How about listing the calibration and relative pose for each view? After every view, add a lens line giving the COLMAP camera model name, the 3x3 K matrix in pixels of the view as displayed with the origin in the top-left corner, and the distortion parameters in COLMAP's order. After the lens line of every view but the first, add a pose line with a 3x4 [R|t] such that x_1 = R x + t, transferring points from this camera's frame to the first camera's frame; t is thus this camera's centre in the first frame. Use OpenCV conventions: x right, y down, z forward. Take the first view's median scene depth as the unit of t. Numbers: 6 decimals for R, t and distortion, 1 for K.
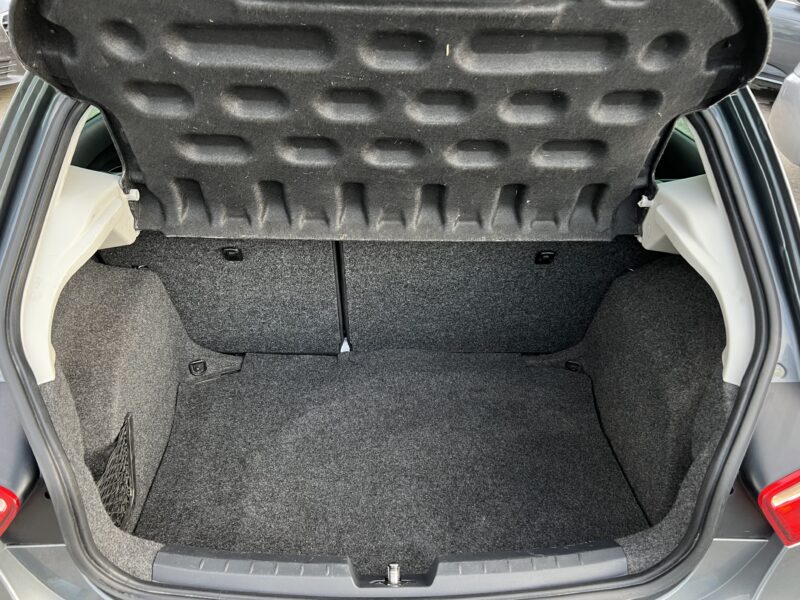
lens RADIAL K [[598.8, 0, 409.8], [0, 598.8, 331.1], [0, 0, 1]] dist [0.045527, -0.054633]
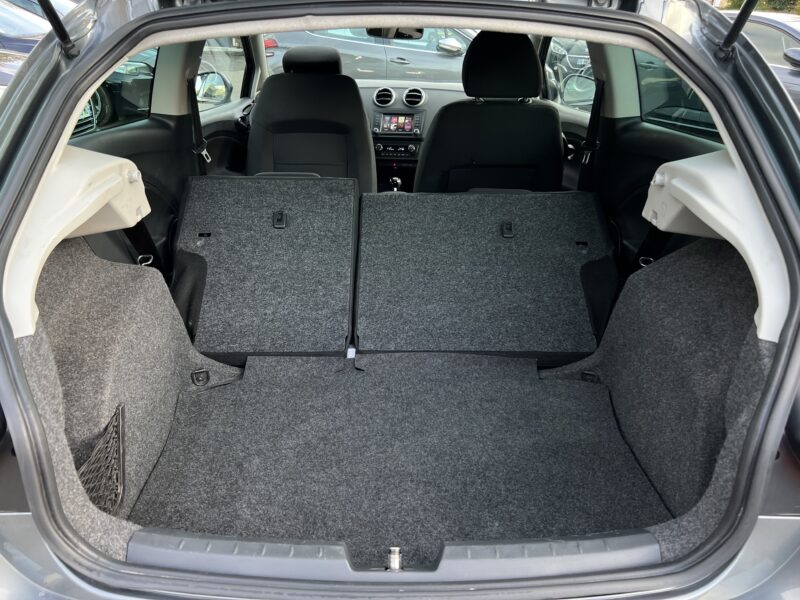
lens RADIAL K [[598.8, 0, 398.7], [0, 598.8, 299.5], [0, 0, 1]] dist [0.045527, -0.054633]
pose [[0.999359, -0.004295, -0.035546, 0.009259], [0.000299, 0.993748, -0.111646, 0.086099], [0.035804, 0.111563, 0.993112, 0.052150]]
